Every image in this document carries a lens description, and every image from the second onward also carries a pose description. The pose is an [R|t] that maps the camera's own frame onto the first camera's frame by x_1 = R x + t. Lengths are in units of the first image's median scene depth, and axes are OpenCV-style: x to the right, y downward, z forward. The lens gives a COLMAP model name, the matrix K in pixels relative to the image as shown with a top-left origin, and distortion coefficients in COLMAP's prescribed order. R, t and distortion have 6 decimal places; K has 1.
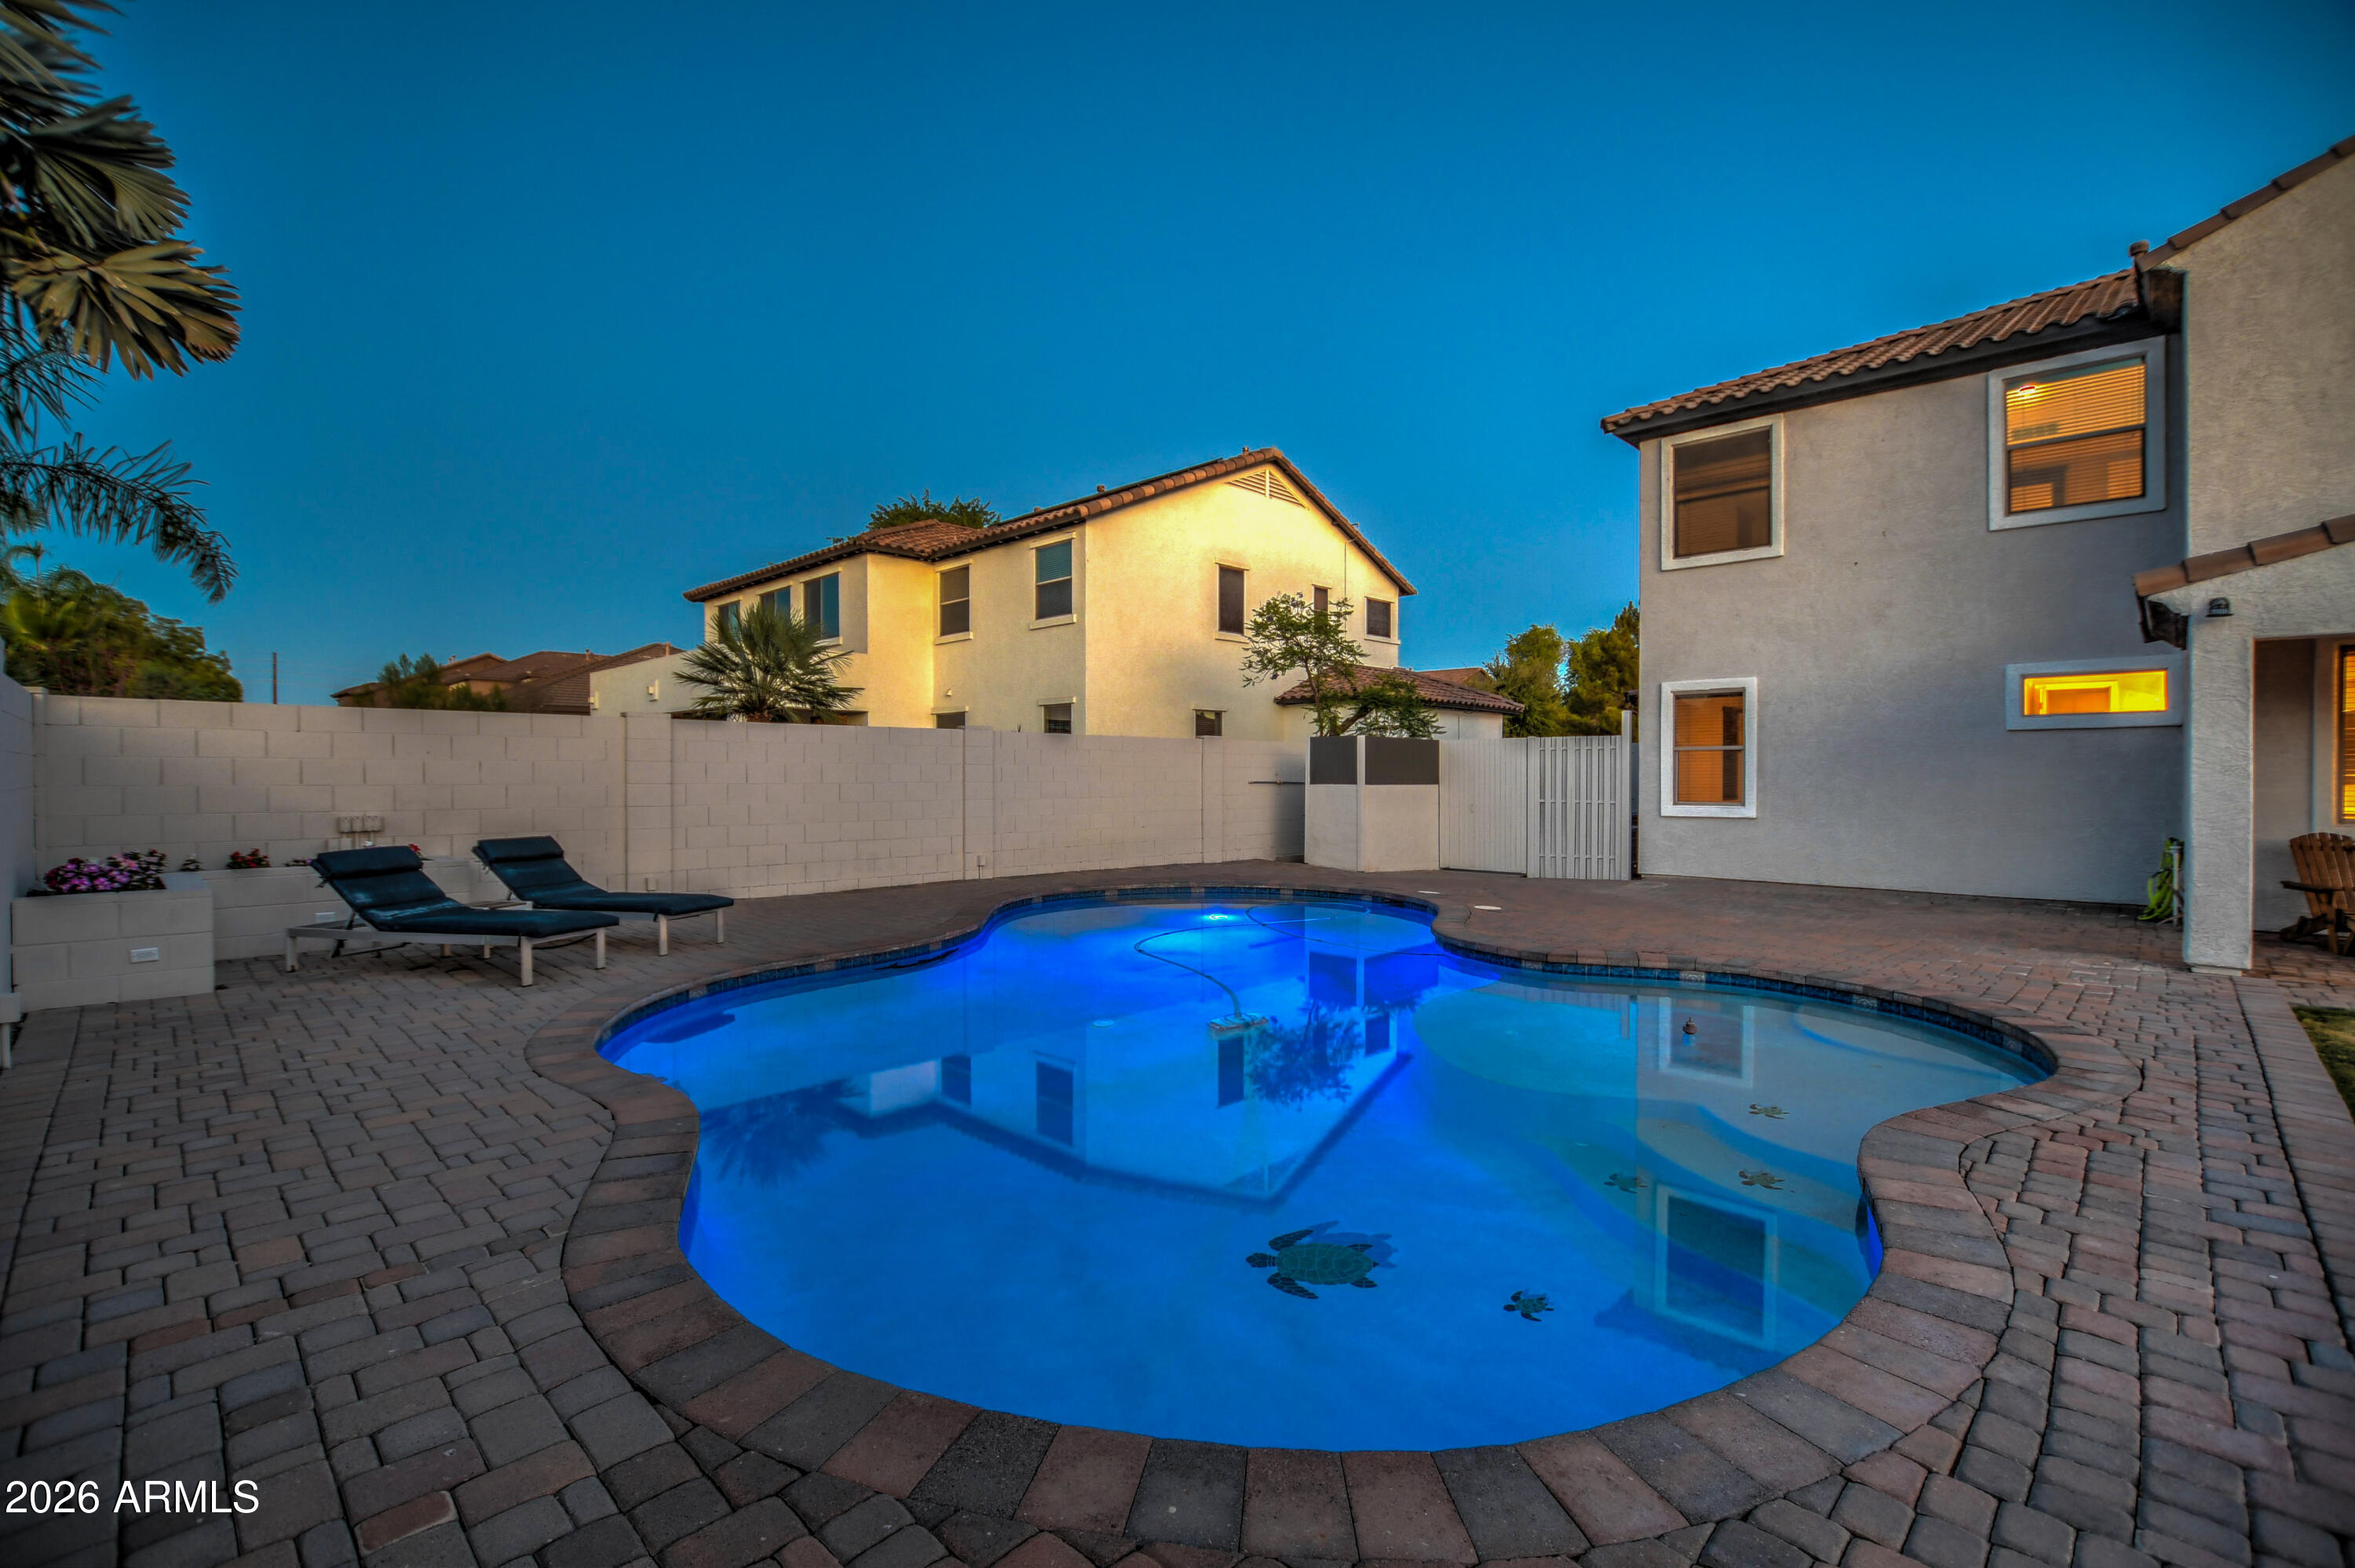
lens RADIAL K [[1048.5, 0, 1214.7], [0, 1048.5, 801.8], [0, 0, 1]] dist [-0.027909, 0.000217]
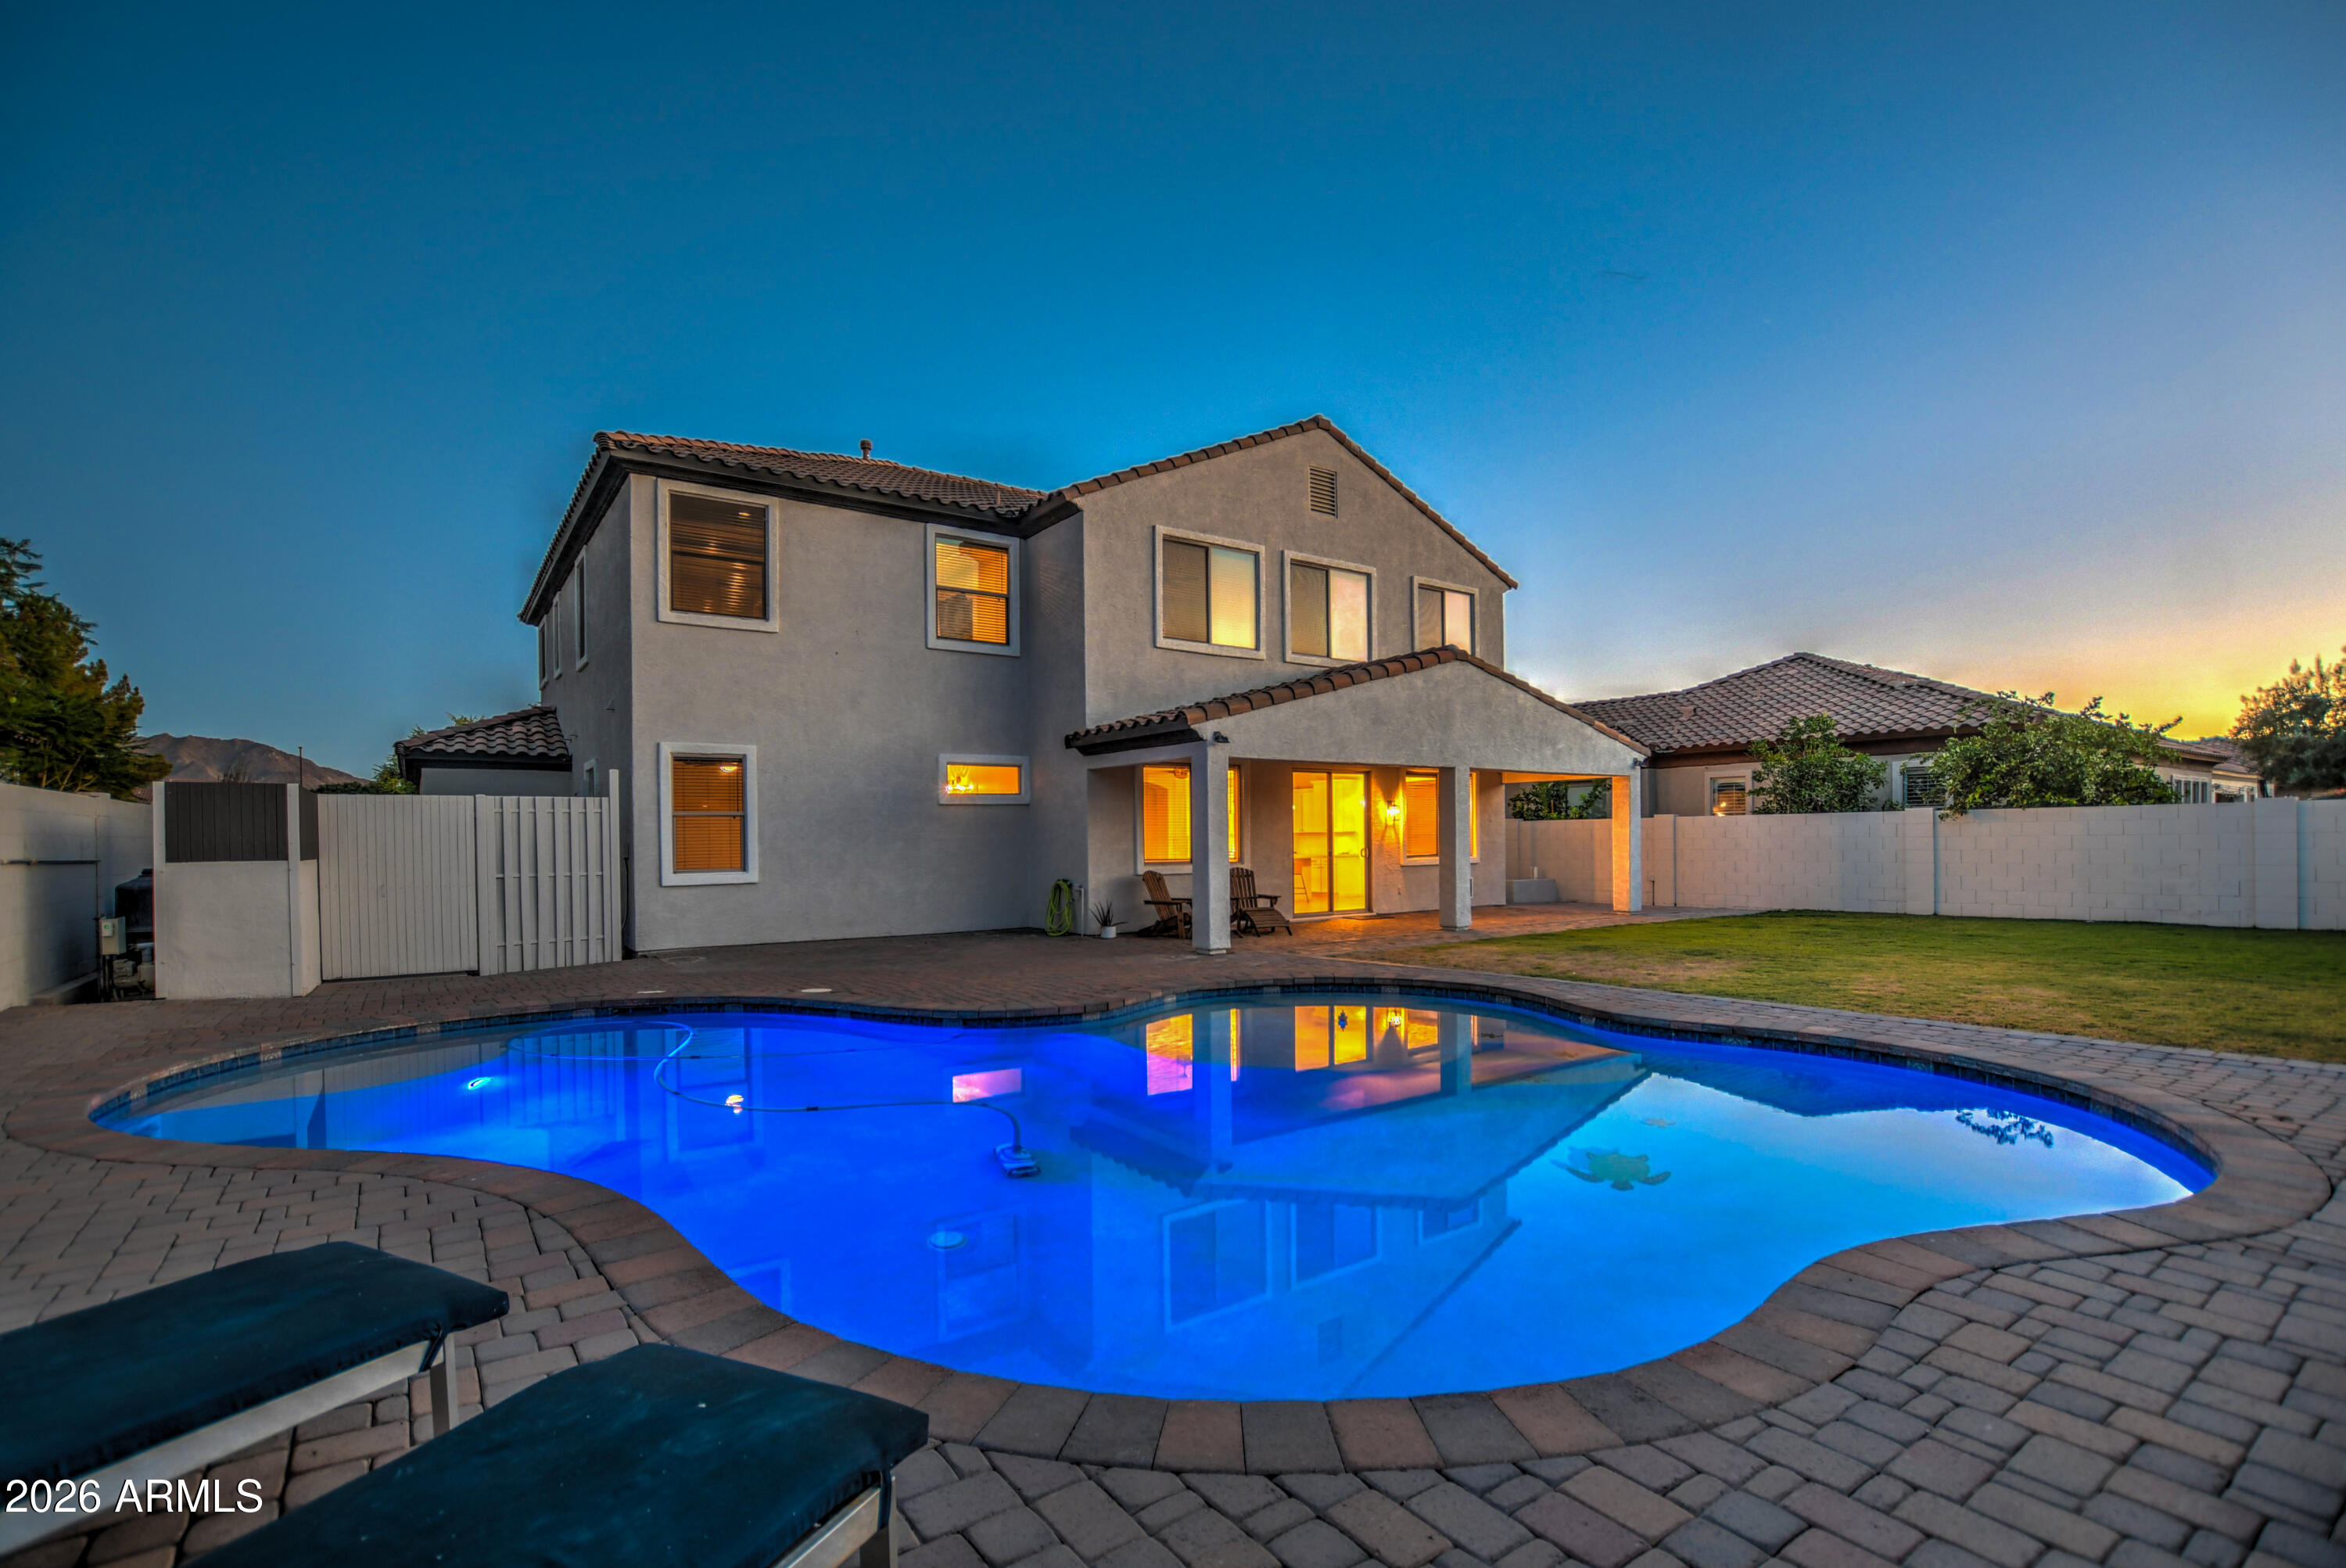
lens RADIAL K [[1052.8, 0, 1164.9], [0, 1052.8, 844.8], [0, 0, 1]] dist [-0.023925, 0.000362]
pose [[0.208746, -0.008447, 0.977933, -0.412596], [0.034681, 0.999398, 0.001229, -0.009275], [-0.977355, 0.033660, 0.208913, 0.400666]]
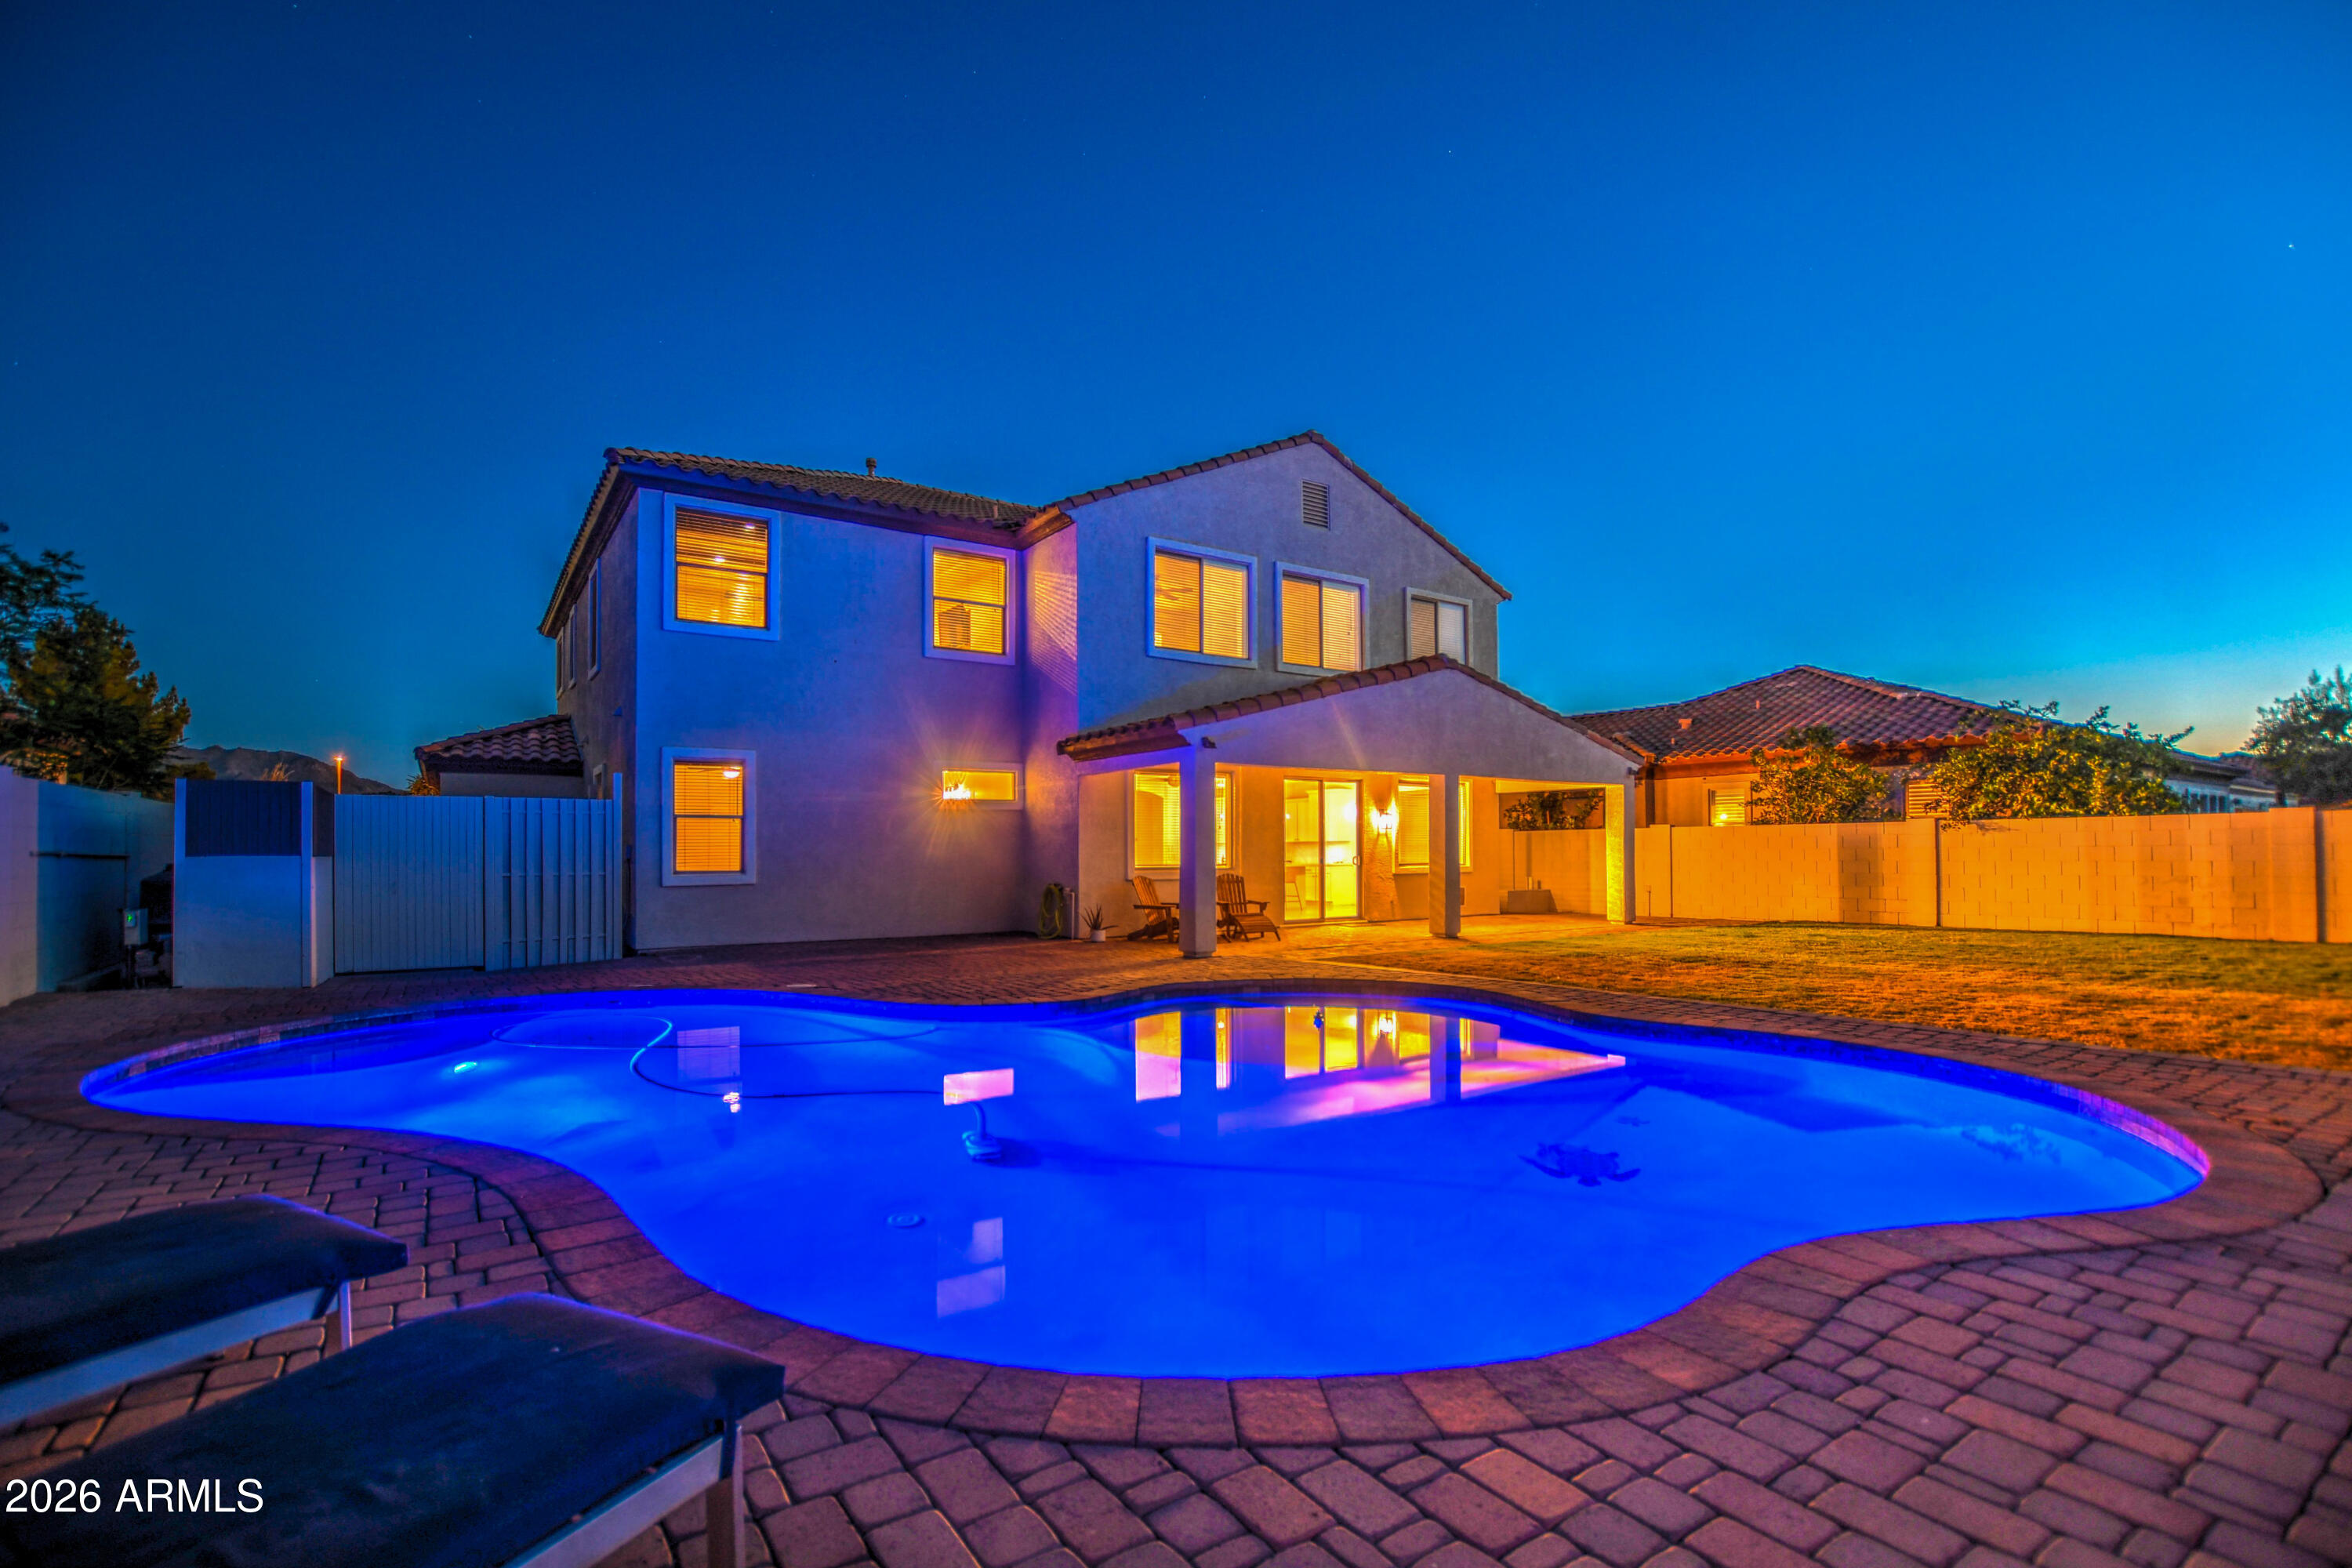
lens RADIAL K [[1035.4, 0, 1134.8], [0, 1035.4, 838.4], [0, 0, 1]] dist [-0.023711, 0.000487]
pose [[0.243378, 0.011942, 0.969858, -0.404265], [0.028565, 0.999402, -0.019474, -0.000098], [-0.969511, 0.032444, 0.242892, 0.385429]]
